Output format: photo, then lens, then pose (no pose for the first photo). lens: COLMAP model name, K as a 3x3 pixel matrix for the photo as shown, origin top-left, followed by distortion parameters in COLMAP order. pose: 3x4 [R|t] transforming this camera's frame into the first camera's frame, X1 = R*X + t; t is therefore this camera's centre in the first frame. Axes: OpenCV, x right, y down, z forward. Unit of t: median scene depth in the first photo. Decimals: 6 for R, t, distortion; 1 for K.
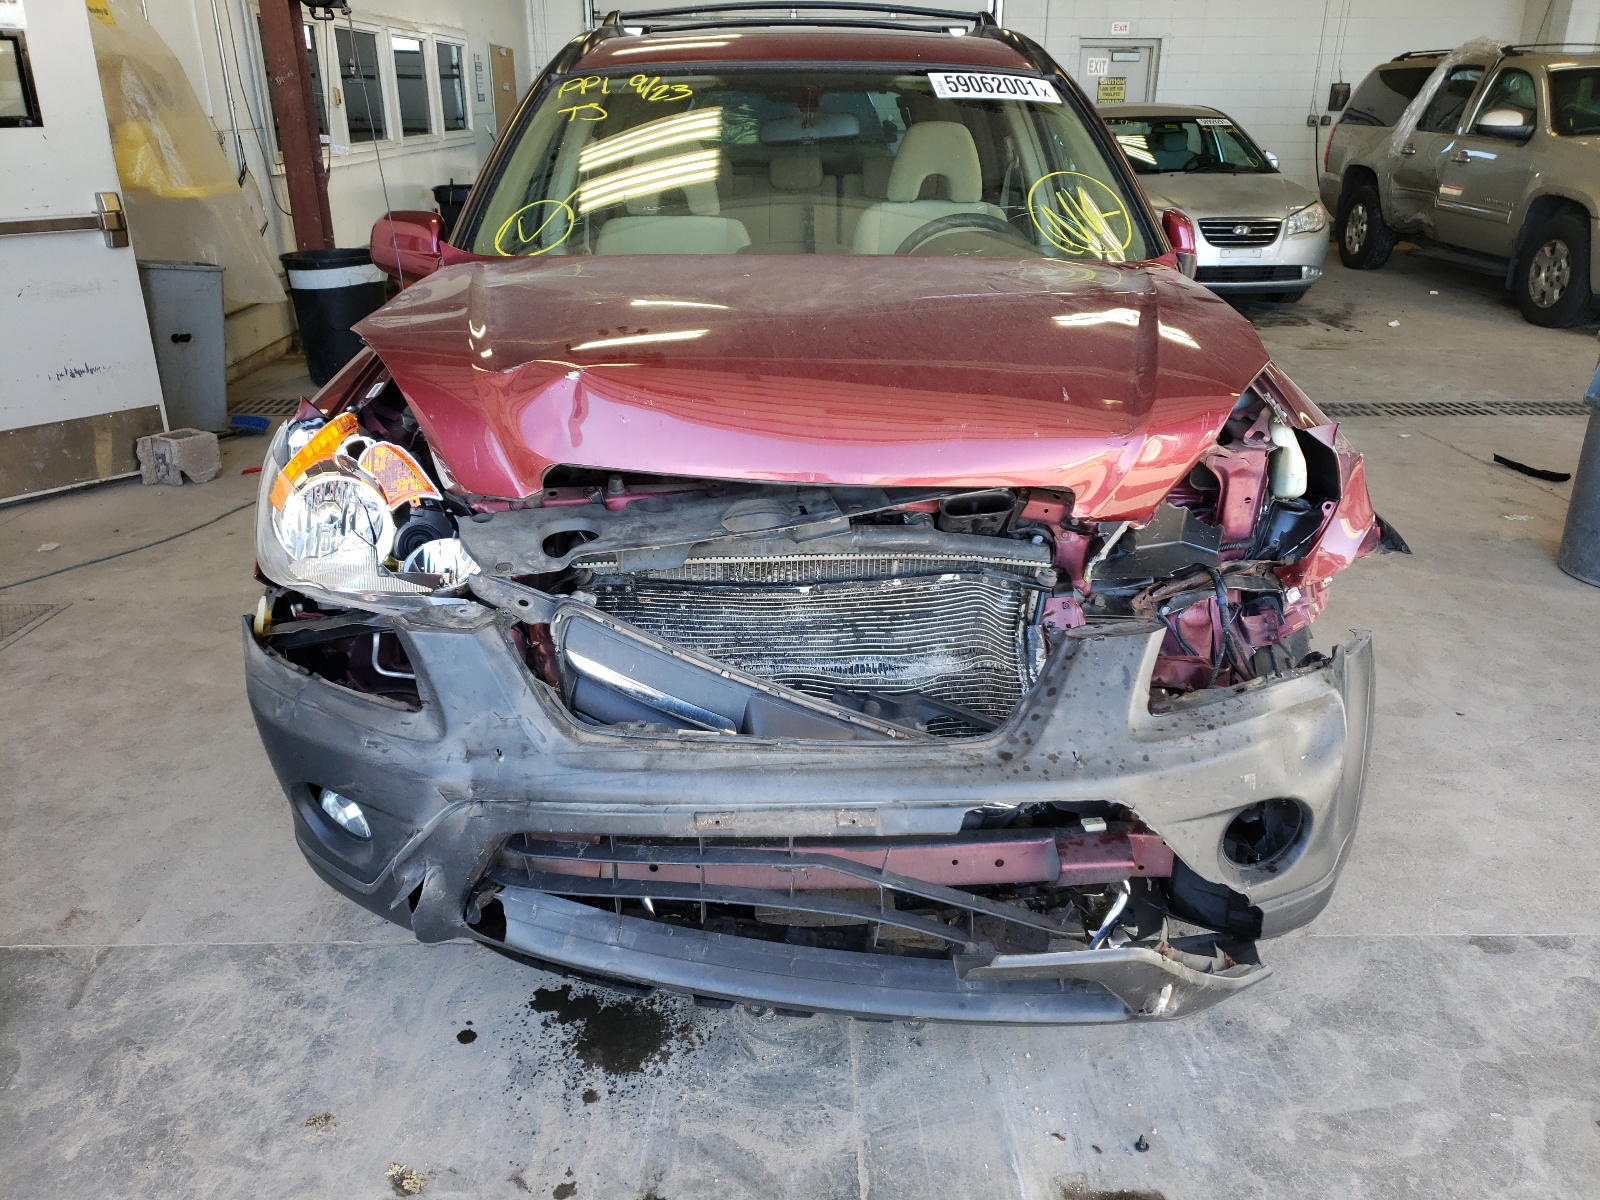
lens RADIAL K [[1213.6, 0, 800.0], [0, 1213.6, 600.0], [0, 0, 1]] dist [0.001433, 0.000007]
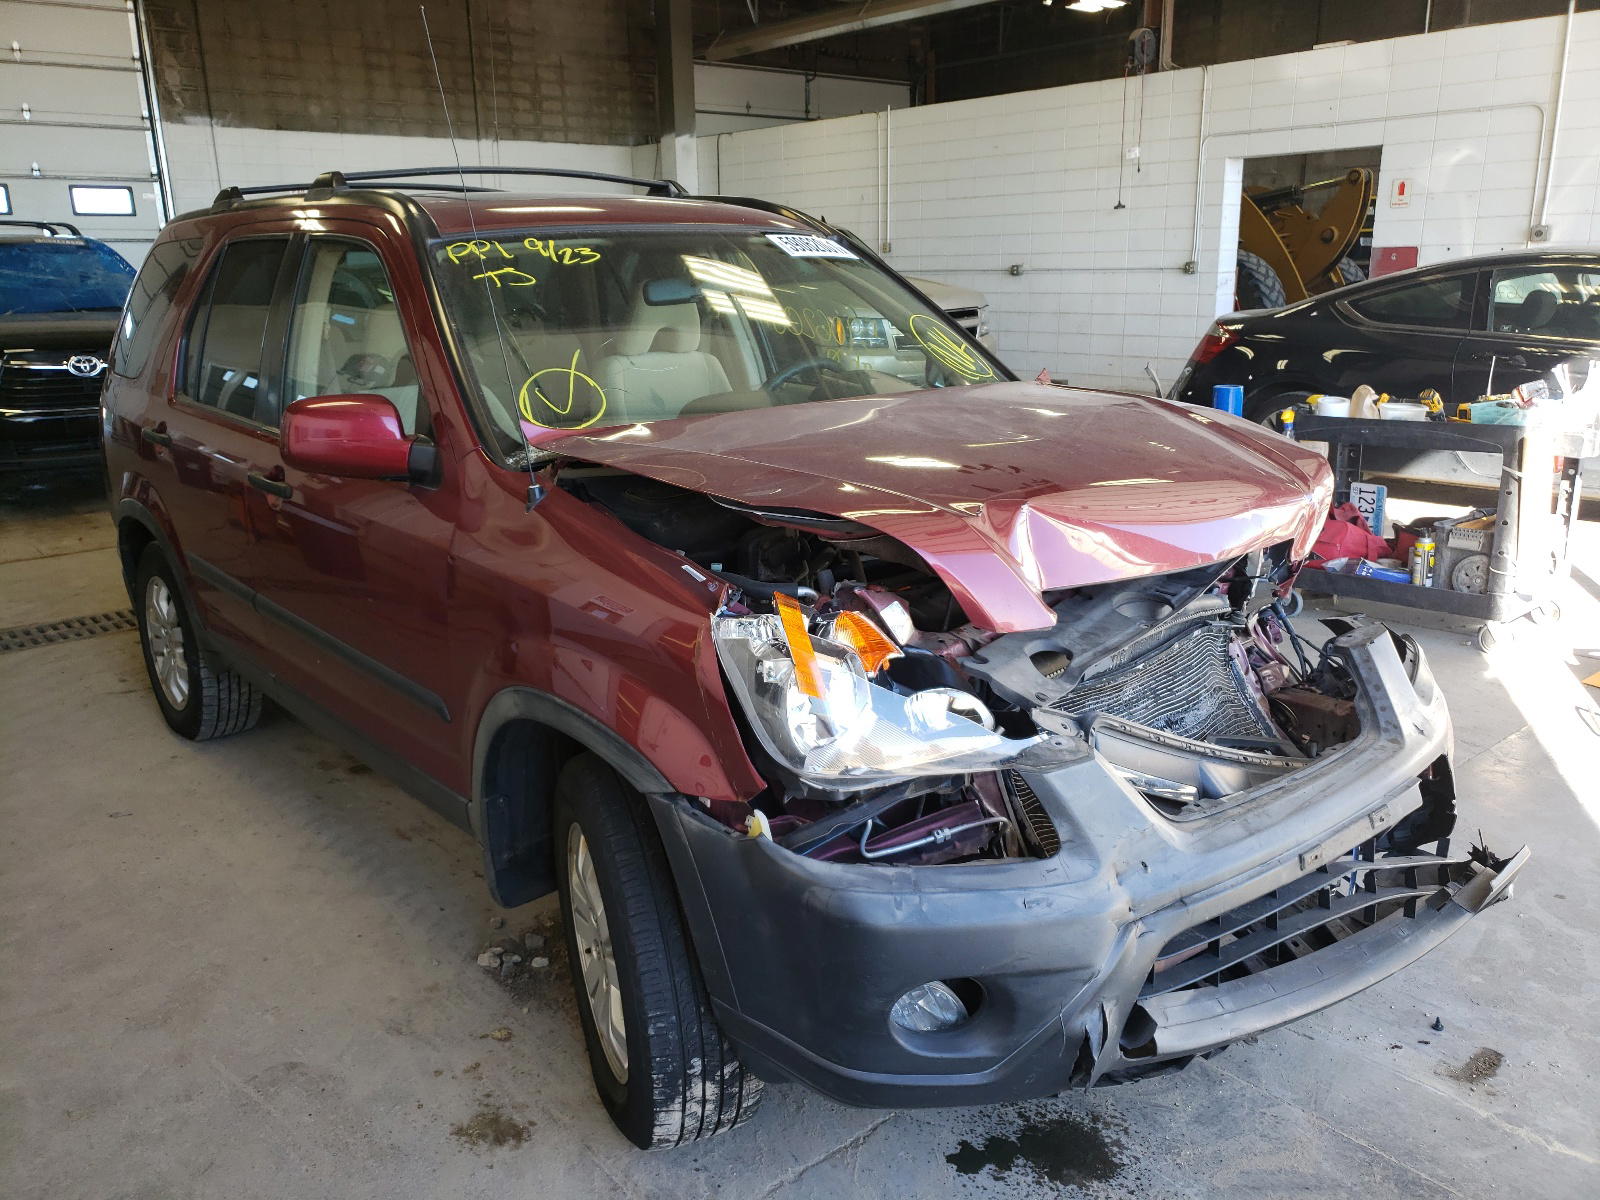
lens RADIAL K [[1213.6, 0, 800.0], [0, 1213.6, 600.0], [0, 0, 1]] dist [0.001433, 0.000007]
pose [[0.781926, -0.174828, 0.598353, -0.591306], [0.245114, 0.968778, -0.037255, -0.070566], [-0.573158, 0.175796, 0.800366, 0.167495]]
